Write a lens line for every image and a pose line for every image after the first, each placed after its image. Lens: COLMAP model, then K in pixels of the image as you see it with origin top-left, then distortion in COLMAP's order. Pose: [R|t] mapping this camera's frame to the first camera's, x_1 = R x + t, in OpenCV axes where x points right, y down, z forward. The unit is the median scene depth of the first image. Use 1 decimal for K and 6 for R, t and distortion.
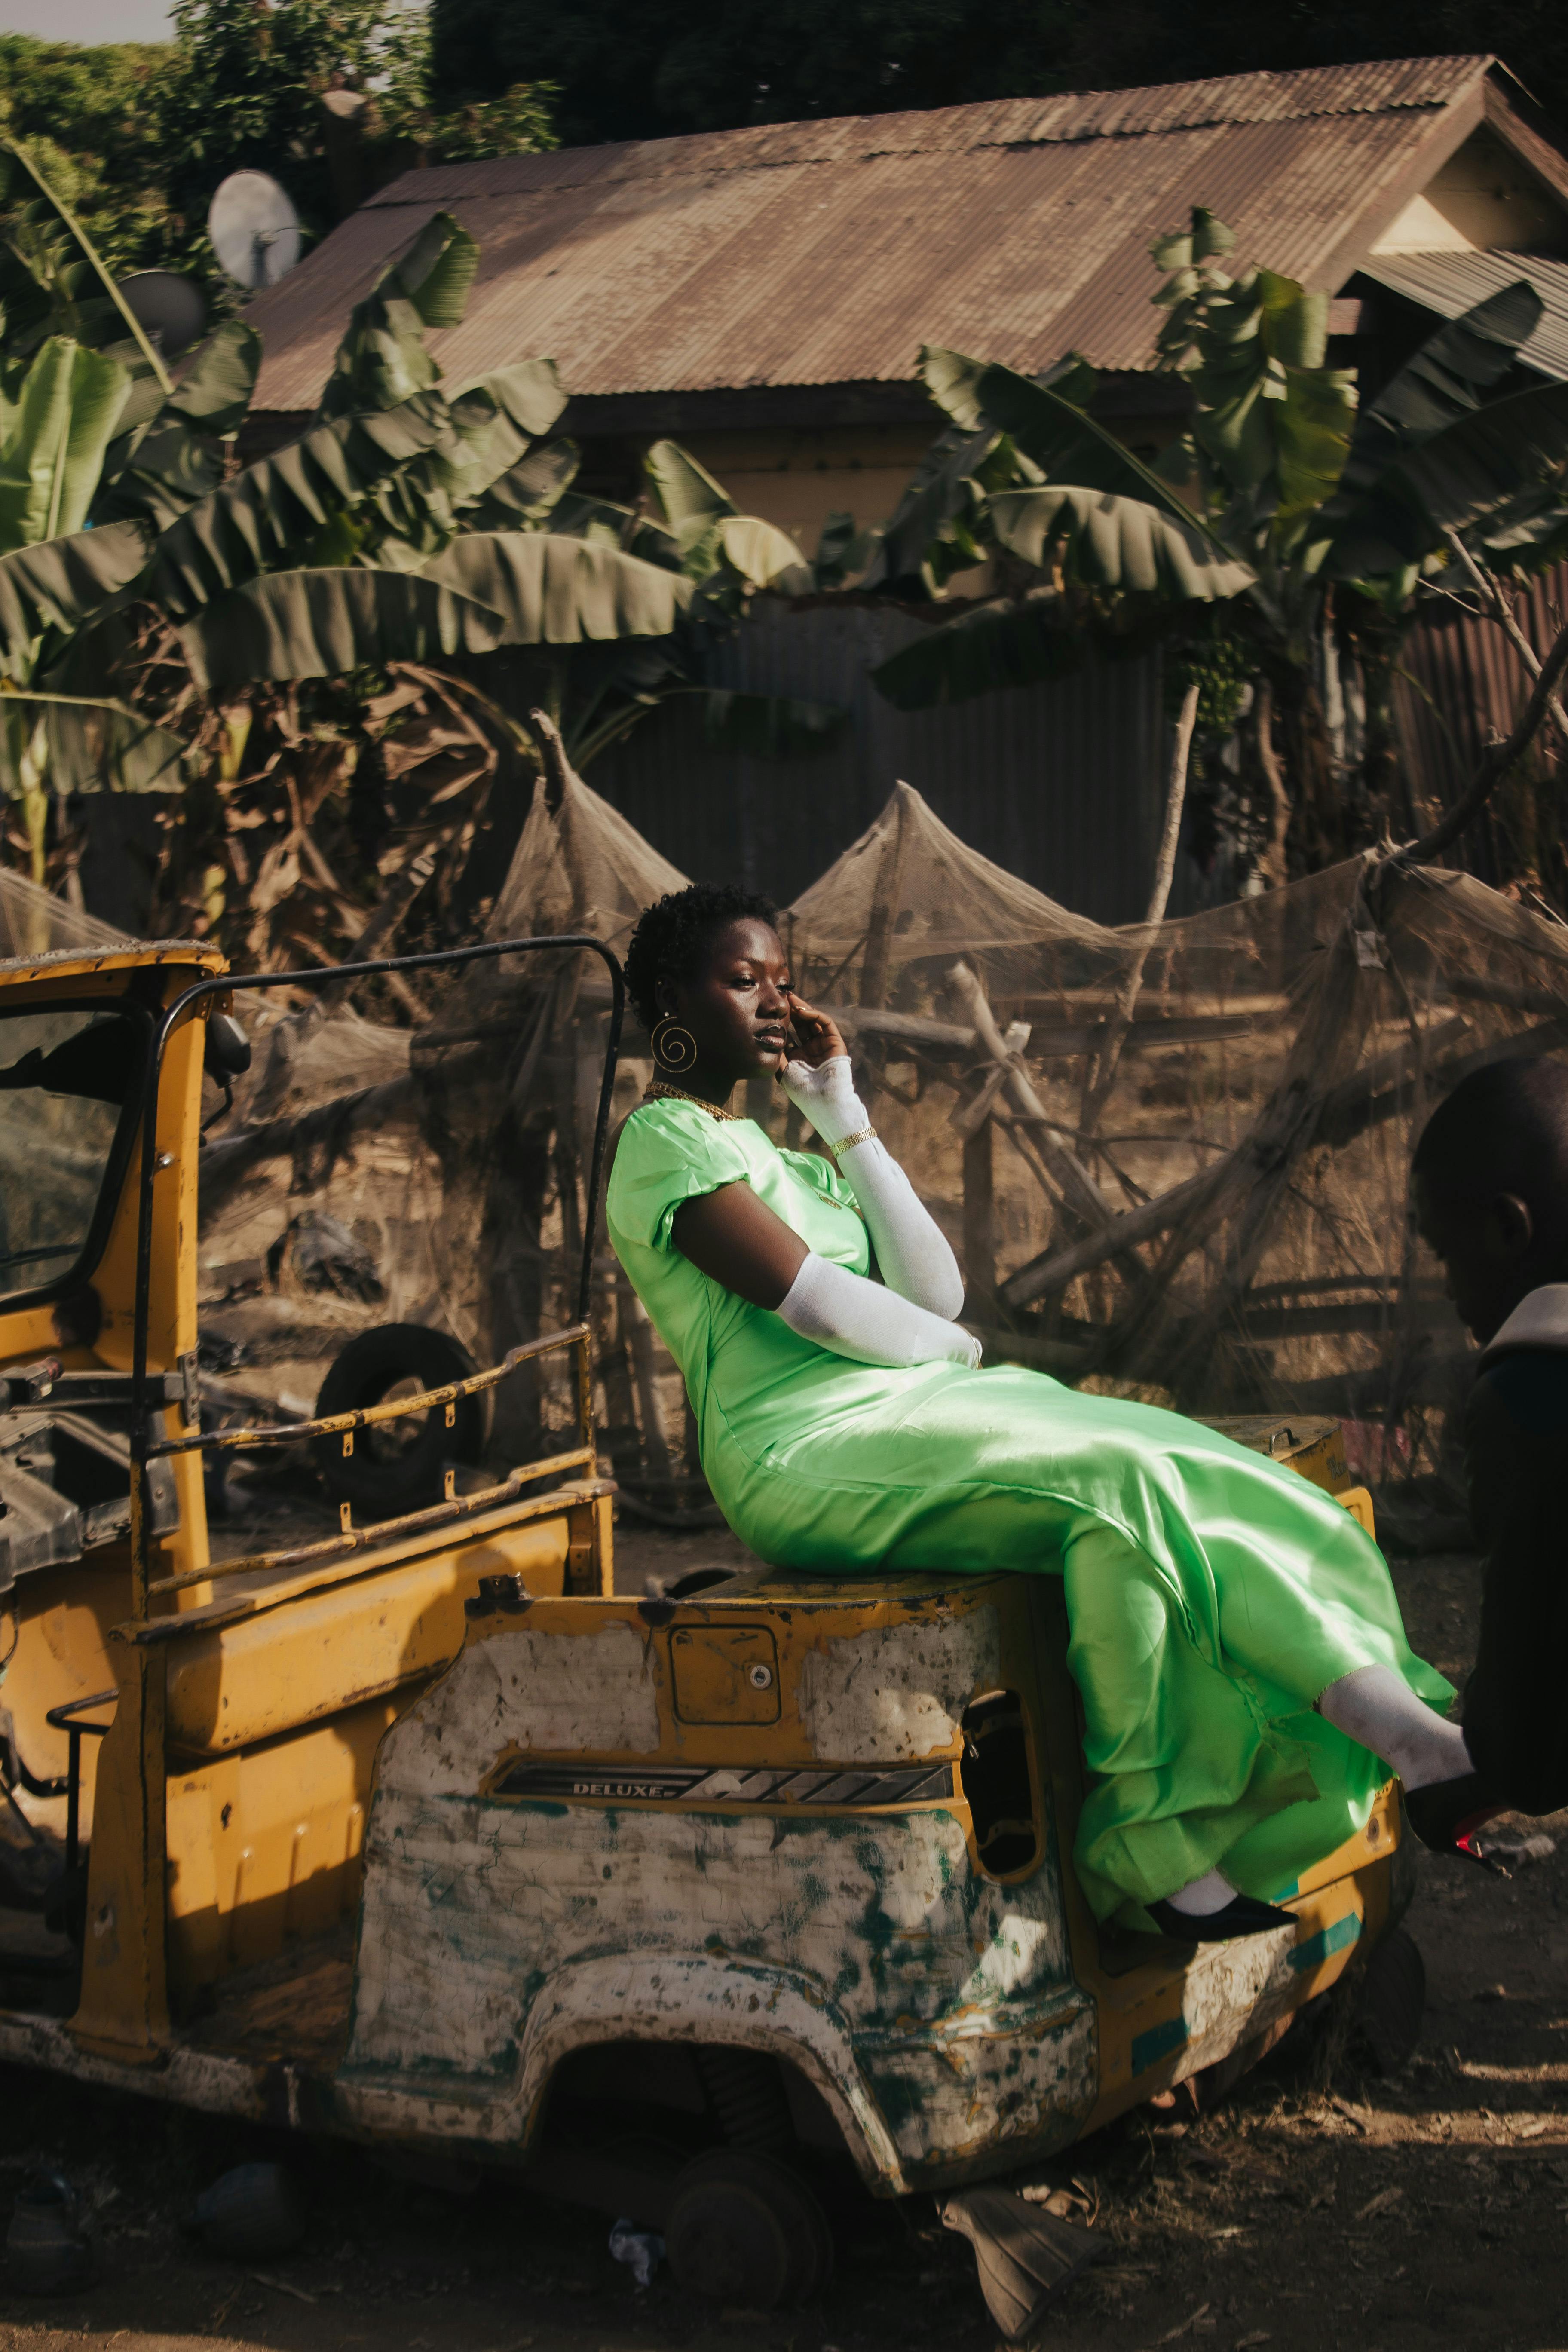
lens RADIAL K [[4996.1, 0, 784.0], [0, 4996.1, 1176.0], [0, 0, 1]] dist [-0.232451, 0.269259]
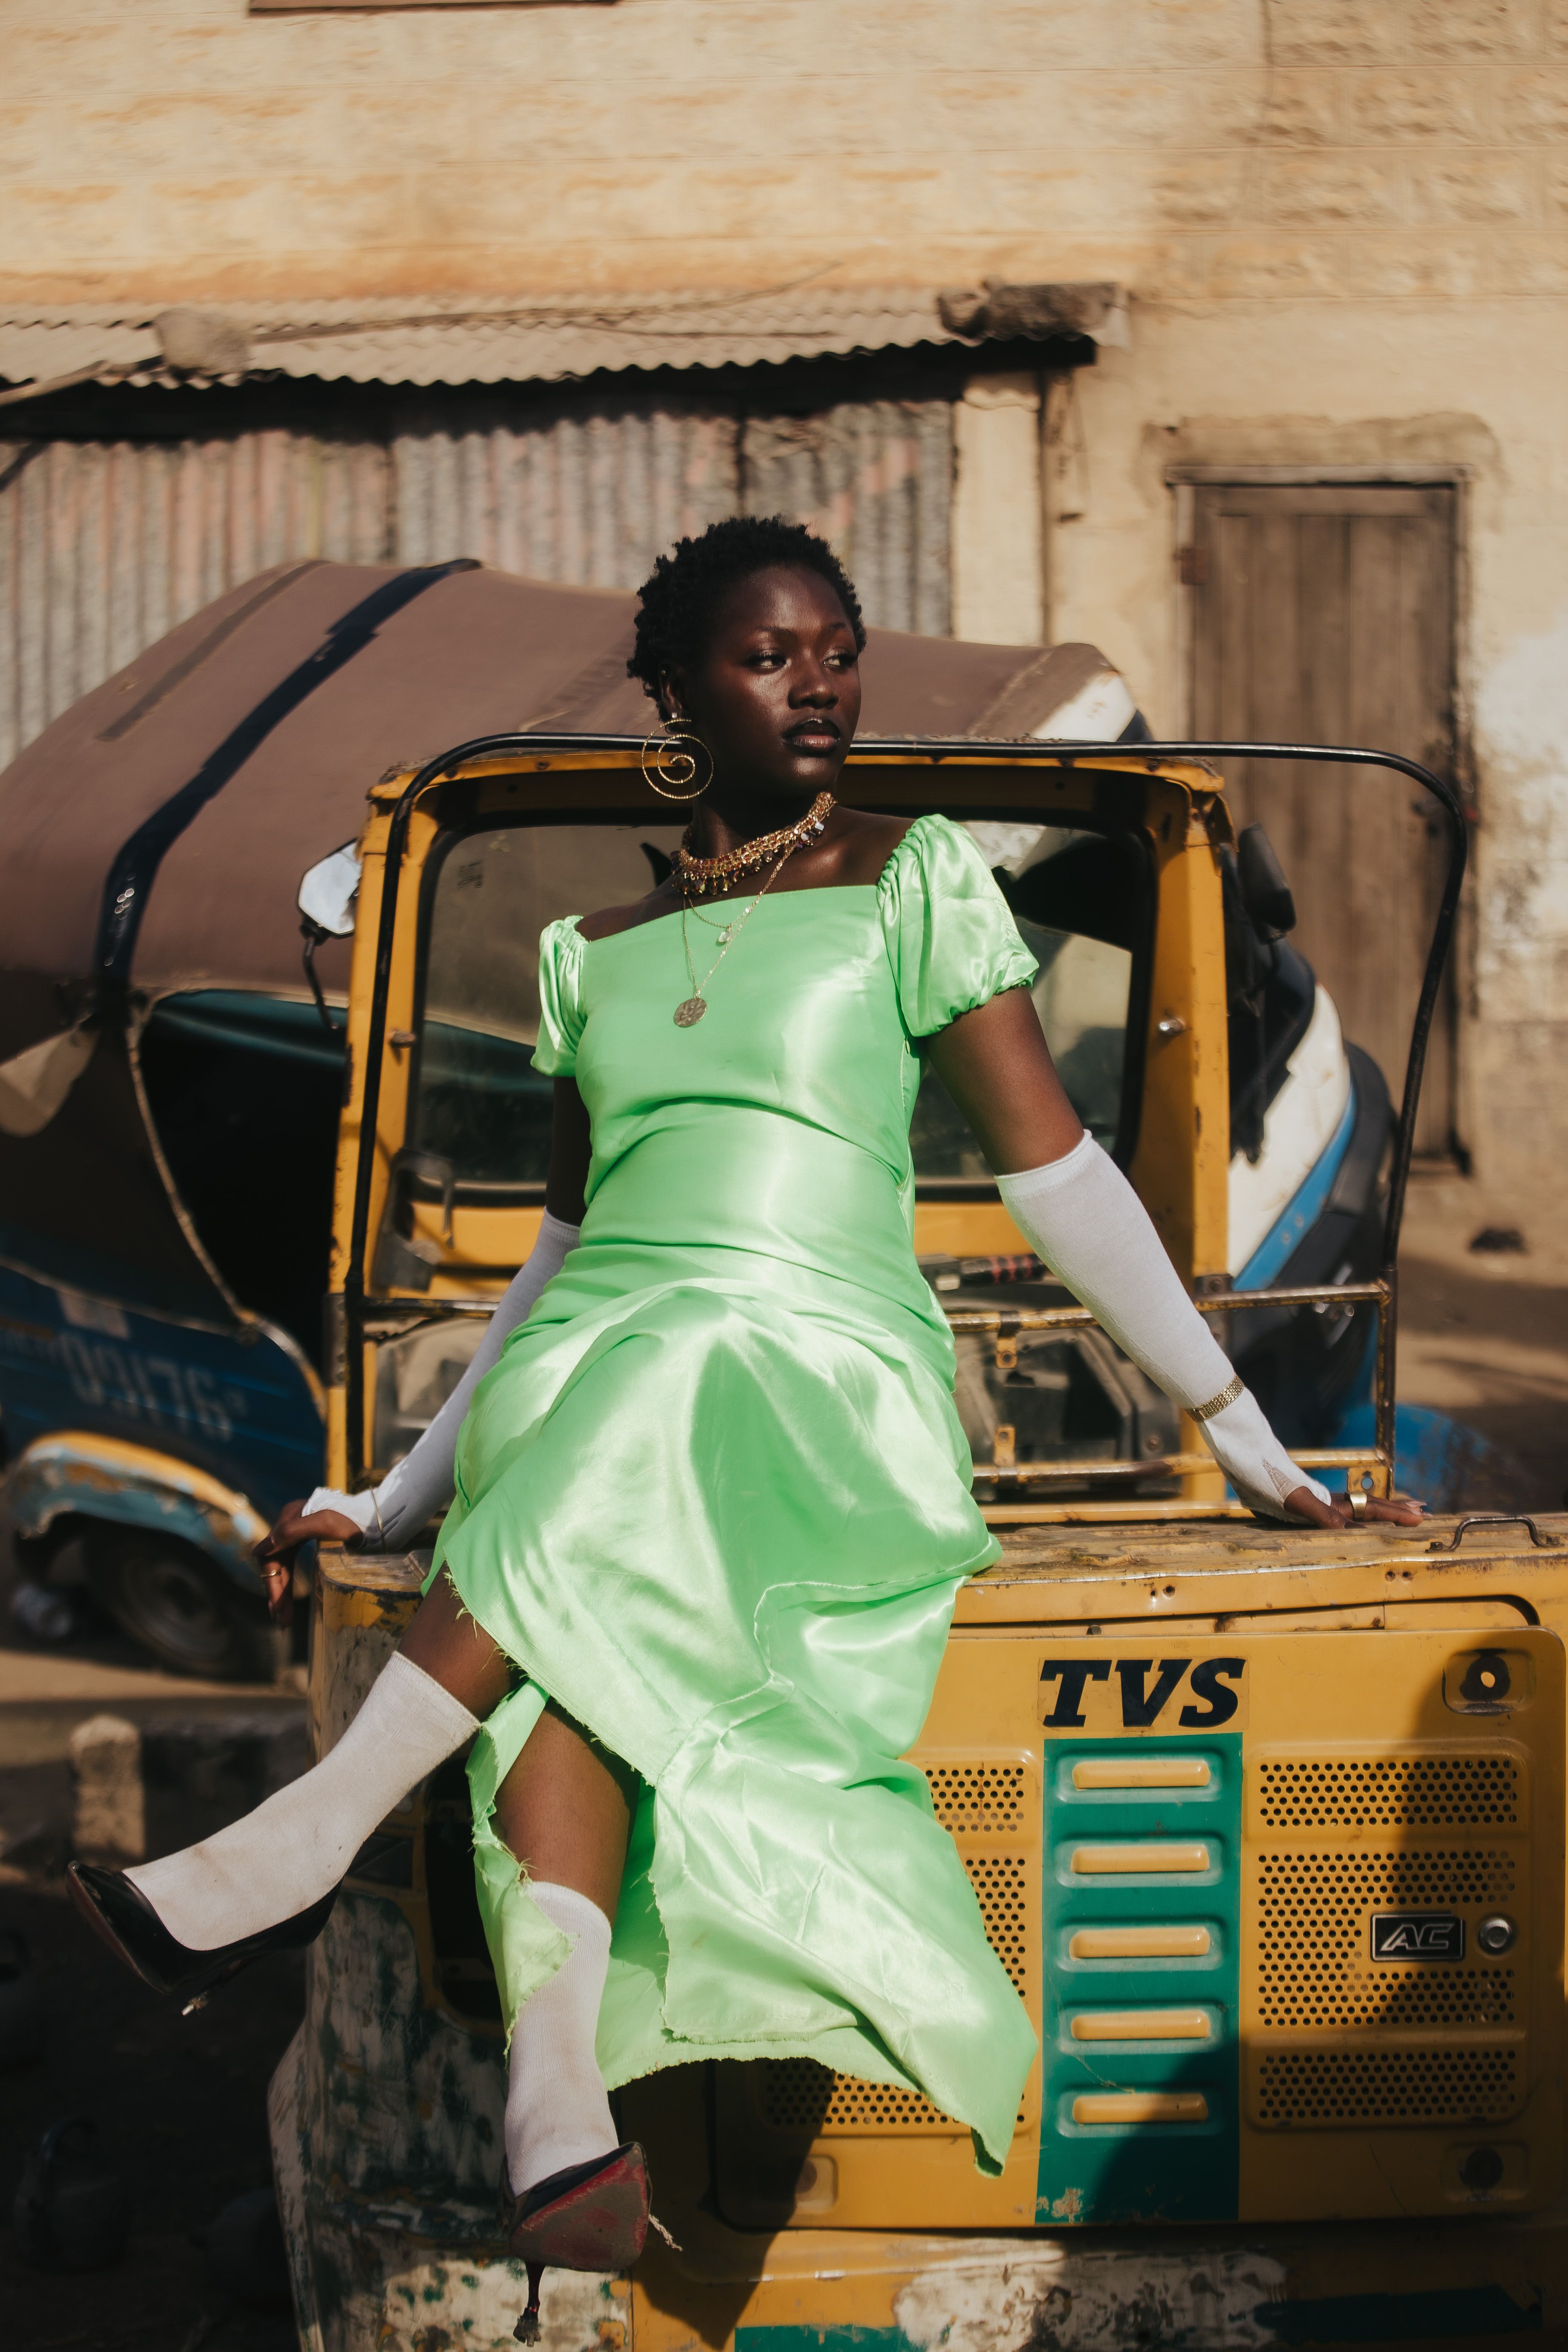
lens RADIAL K [[4862.9, 0, 759.1], [0, 4862.9, 1120.4], [0, 0, 1]] dist [-0.319320, 0.163353]
pose [[0.628356, 0.099341, -0.771557, 0.557975], [-0.113985, 0.992866, 0.035007, -0.010160], [0.769530, 0.065949, 0.635196, 0.589780]]
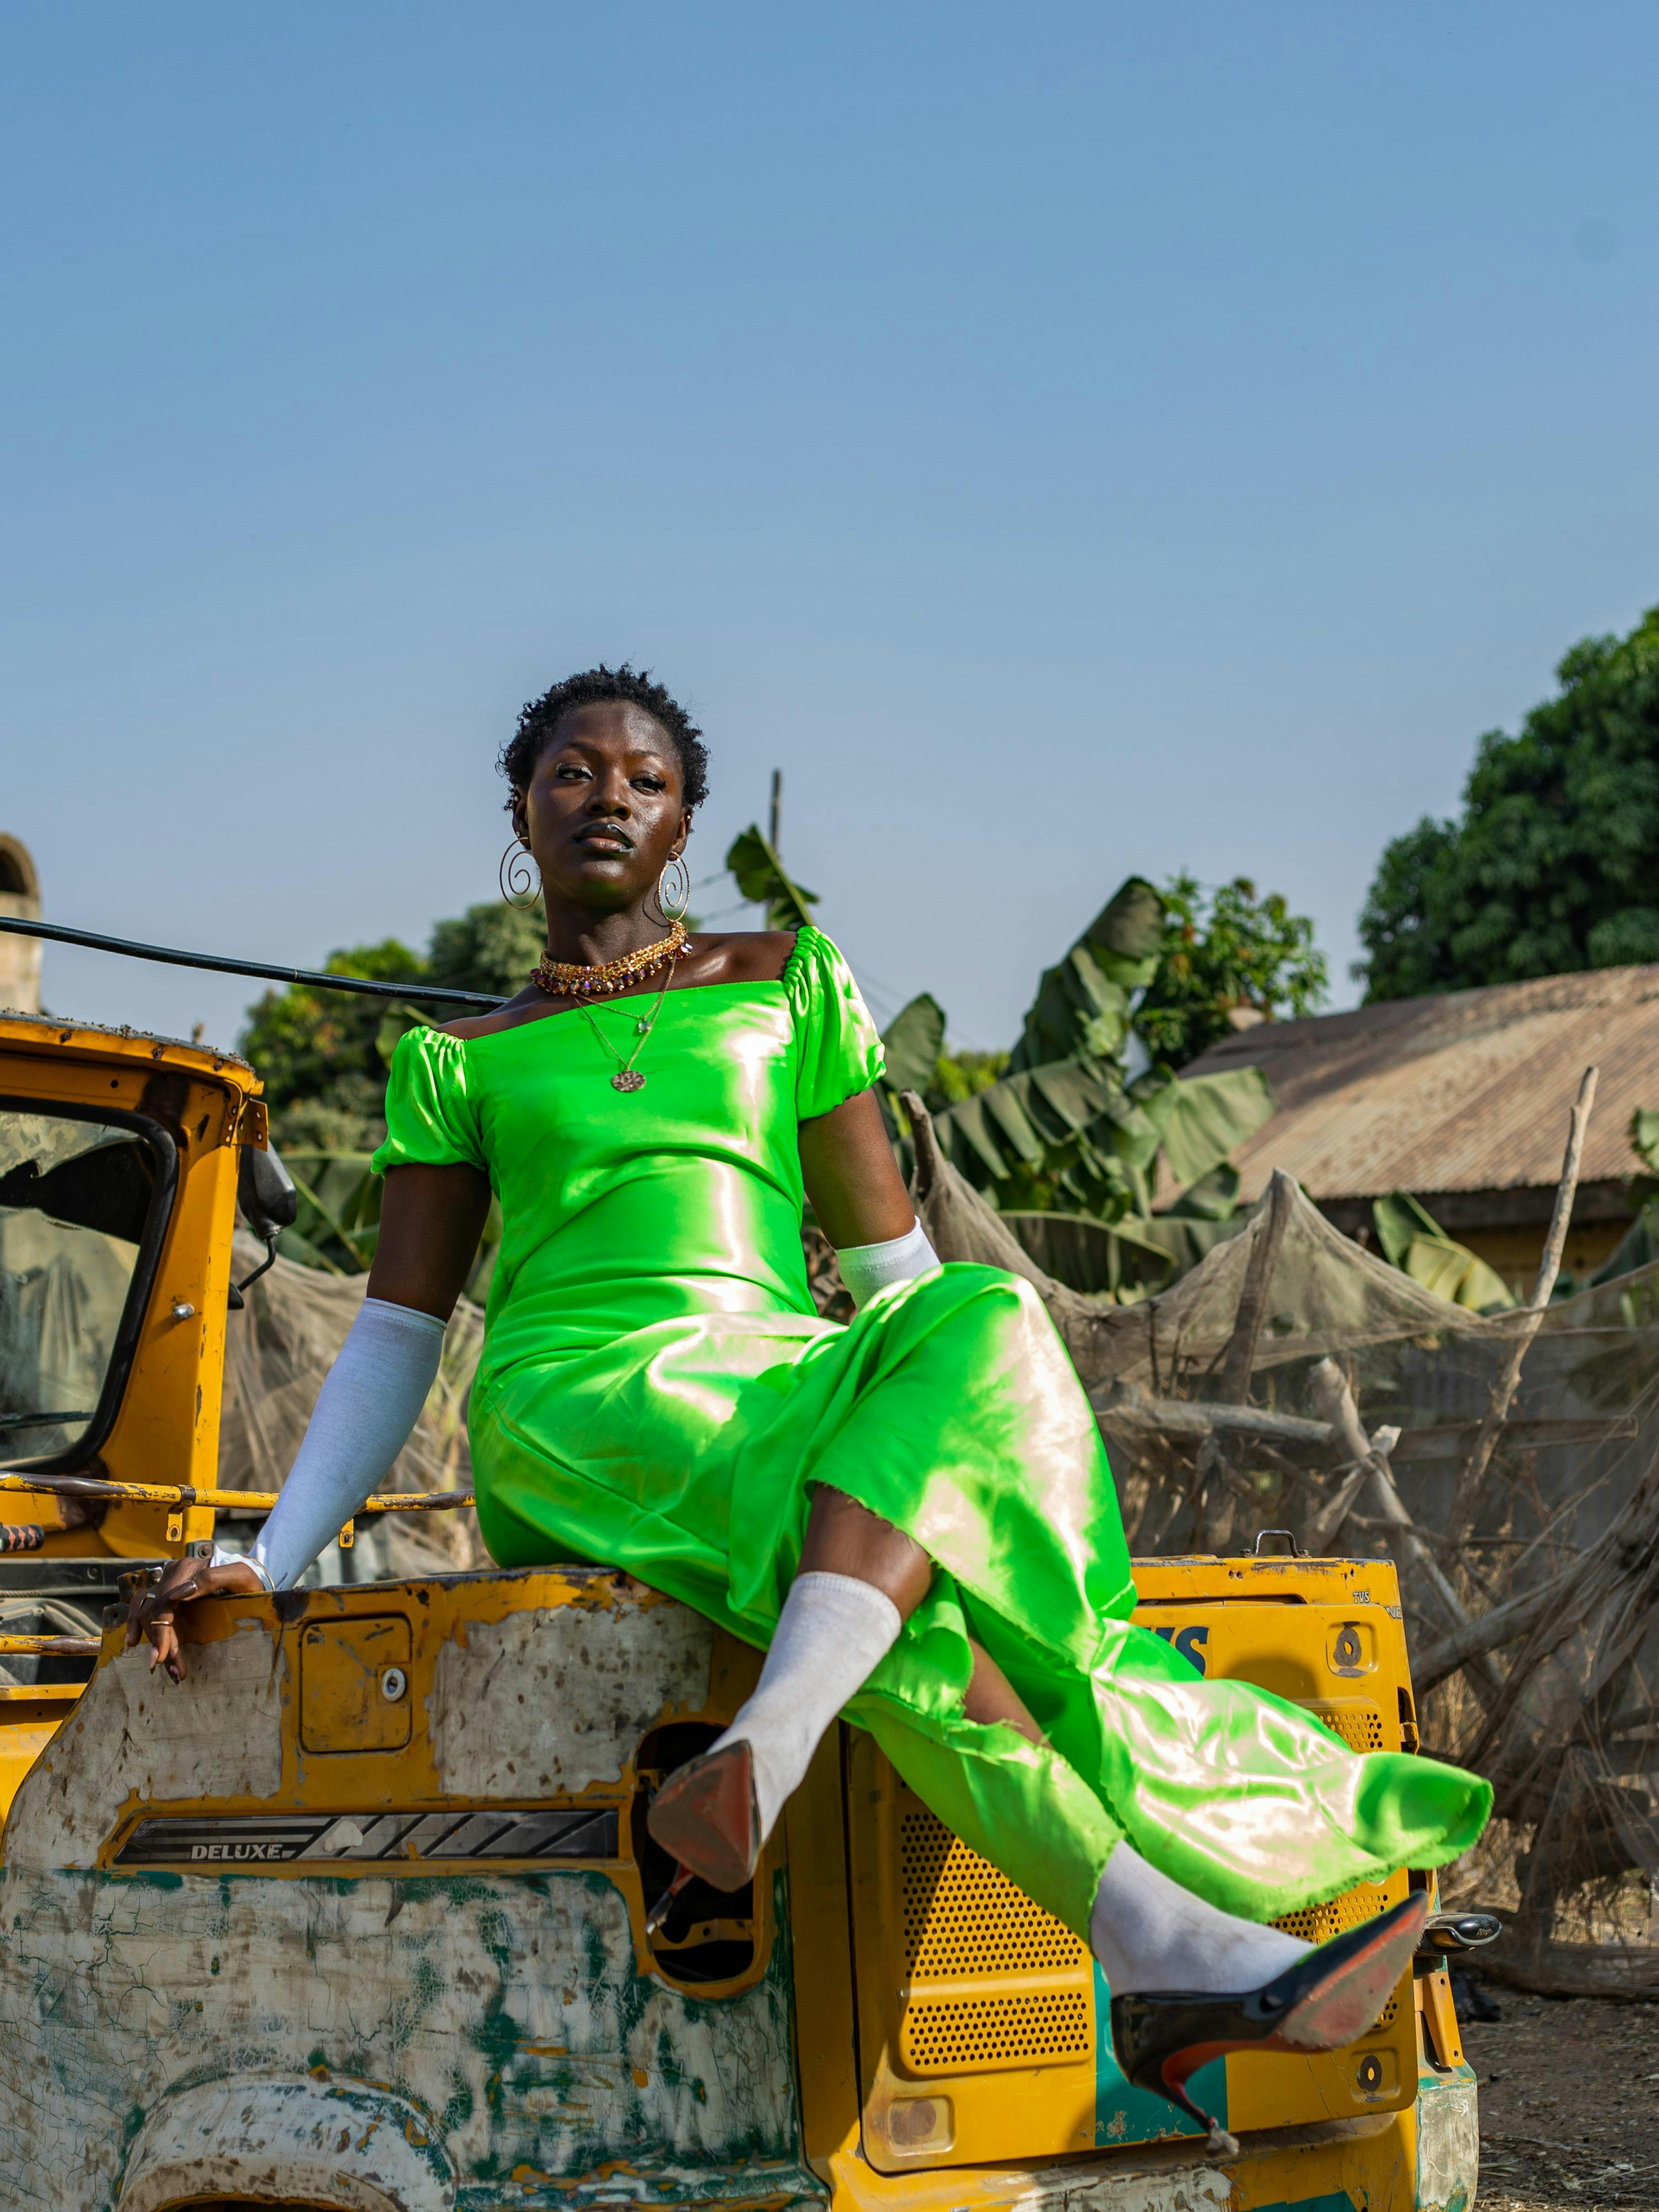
lens RADIAL K [[4177.9, 0, 829.5], [0, 4177.9, 1106.0], [0, 0, 1]] dist [-0.057517, -0.318564]
pose [[0.976805, 0.028545, -0.212221, 0.183321], [-0.074767, 0.974165, -0.213102, 0.141431], [0.200655, 0.224026, 0.953703, 0.401155]]
